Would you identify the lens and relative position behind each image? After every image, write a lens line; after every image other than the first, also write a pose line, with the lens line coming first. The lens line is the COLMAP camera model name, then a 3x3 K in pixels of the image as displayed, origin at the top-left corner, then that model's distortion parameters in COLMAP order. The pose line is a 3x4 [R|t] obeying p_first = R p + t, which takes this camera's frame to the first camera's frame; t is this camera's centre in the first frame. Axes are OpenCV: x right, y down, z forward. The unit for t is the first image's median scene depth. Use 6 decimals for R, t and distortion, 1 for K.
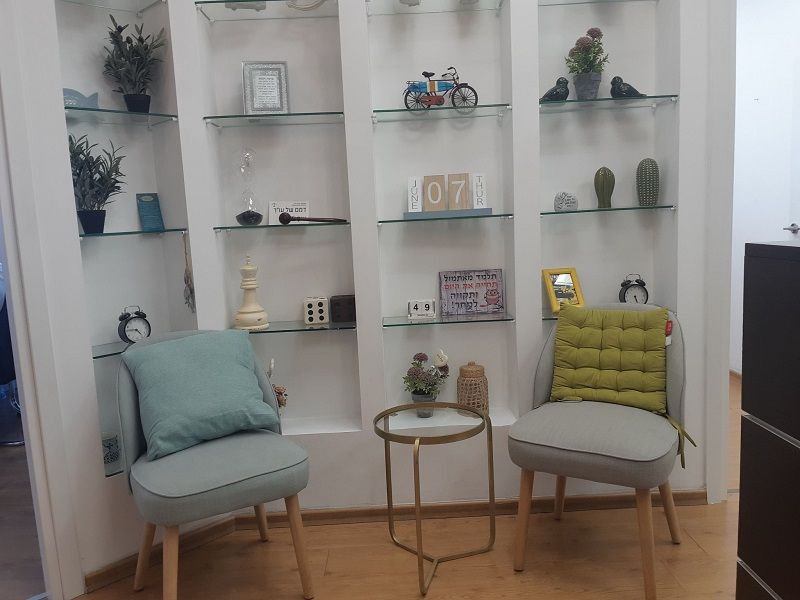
lens RADIAL K [[635.3, 0, 400.0], [0, 635.3, 300.0], [0, 0, 1]] dist [0.059027, -0.000946]
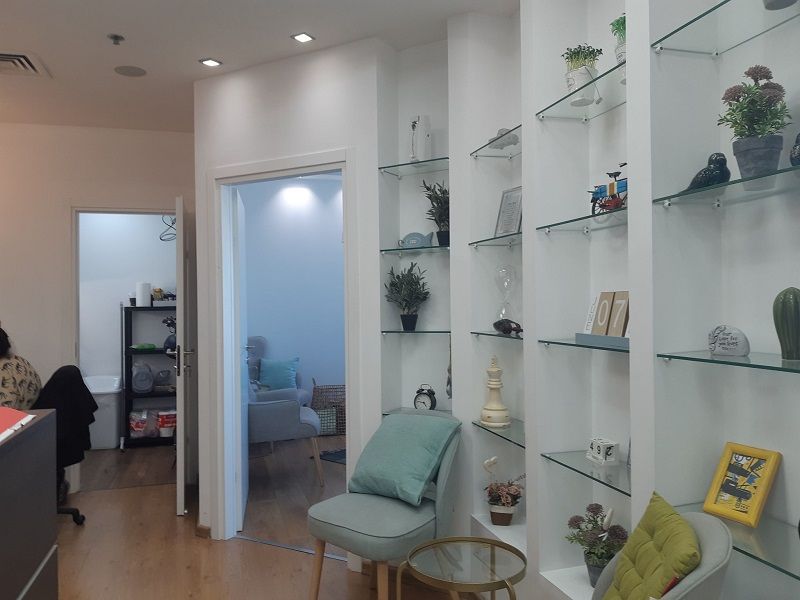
lens RADIAL K [[630.1, 0, 400.0], [0, 630.1, 300.0], [0, 0, 1]] dist [-0.003294, -0.002367]
pose [[0.260214, 0.043078, -0.964590, 0.781479], [-0.123411, 0.992294, 0.011023, -0.163823], [0.957632, 0.116173, 0.263525, 0.536311]]
